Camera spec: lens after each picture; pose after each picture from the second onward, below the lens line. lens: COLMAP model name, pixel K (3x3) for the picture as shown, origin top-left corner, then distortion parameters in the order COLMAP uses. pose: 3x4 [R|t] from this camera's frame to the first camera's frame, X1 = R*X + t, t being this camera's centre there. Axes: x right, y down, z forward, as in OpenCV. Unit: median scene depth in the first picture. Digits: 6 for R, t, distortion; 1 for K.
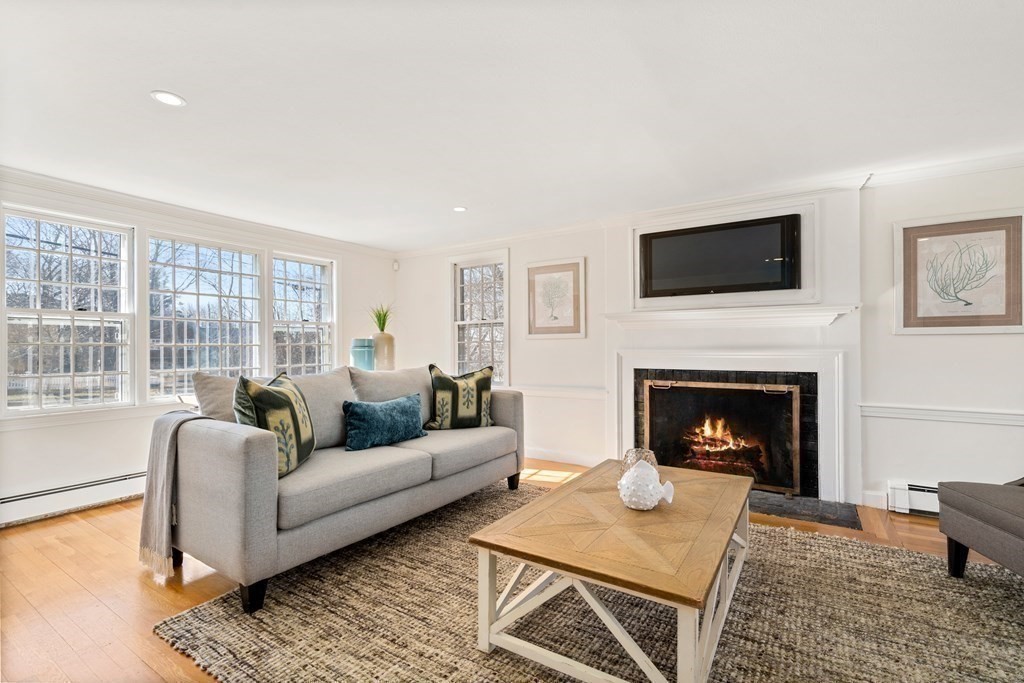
lens RADIAL K [[470.1, 0, 509.2], [0, 470.1, 346.1], [0, 0, 1]] dist [-0.002709, 0.000465]
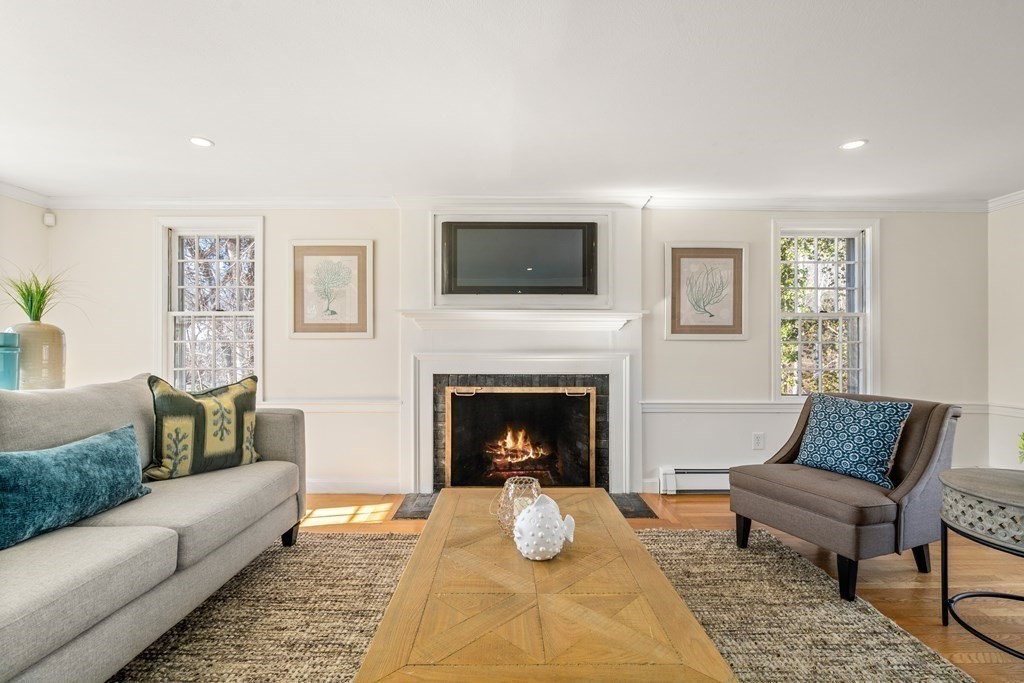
lens RADIAL K [[470.1, 0, 509.2], [0, 470.1, 346.1], [0, 0, 1]] dist [-0.002709, 0.000465]
pose [[0.834816, 0.008781, 0.550460, -0.116135], [-0.005733, 0.999957, -0.007257, 0.001342], [-0.550500, 0.002903, 0.834830, 0.222561]]
